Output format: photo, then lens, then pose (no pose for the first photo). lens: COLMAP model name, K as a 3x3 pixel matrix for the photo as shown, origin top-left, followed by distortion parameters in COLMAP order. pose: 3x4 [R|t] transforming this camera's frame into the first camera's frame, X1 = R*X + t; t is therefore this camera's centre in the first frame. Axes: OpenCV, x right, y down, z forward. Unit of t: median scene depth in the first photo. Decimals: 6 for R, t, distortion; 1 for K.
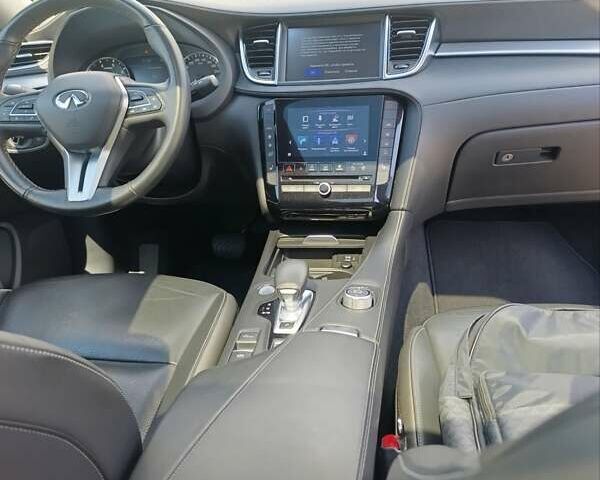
lens RADIAL K [[559.3, 0, 297.9], [0, 559.3, 234.2], [0, 0, 1]] dist [0.029861, 0.000000]
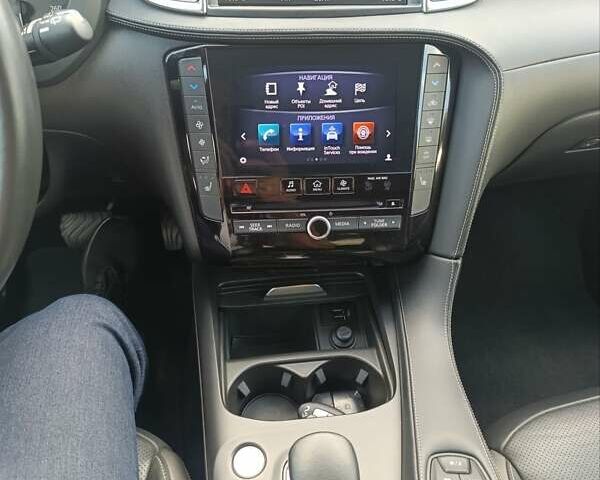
lens RADIAL K [[559.3, 0, 300.6], [0, 559.3, 238.8], [0, 0, 1]] dist [0.029861, 0.000000]
pose [[0.951057, -0.117794, 0.285683, -0.122918], [0.035514, 0.960035, 0.277618, -0.217954], [-0.306968, -0.253885, 0.917231, 0.500948]]
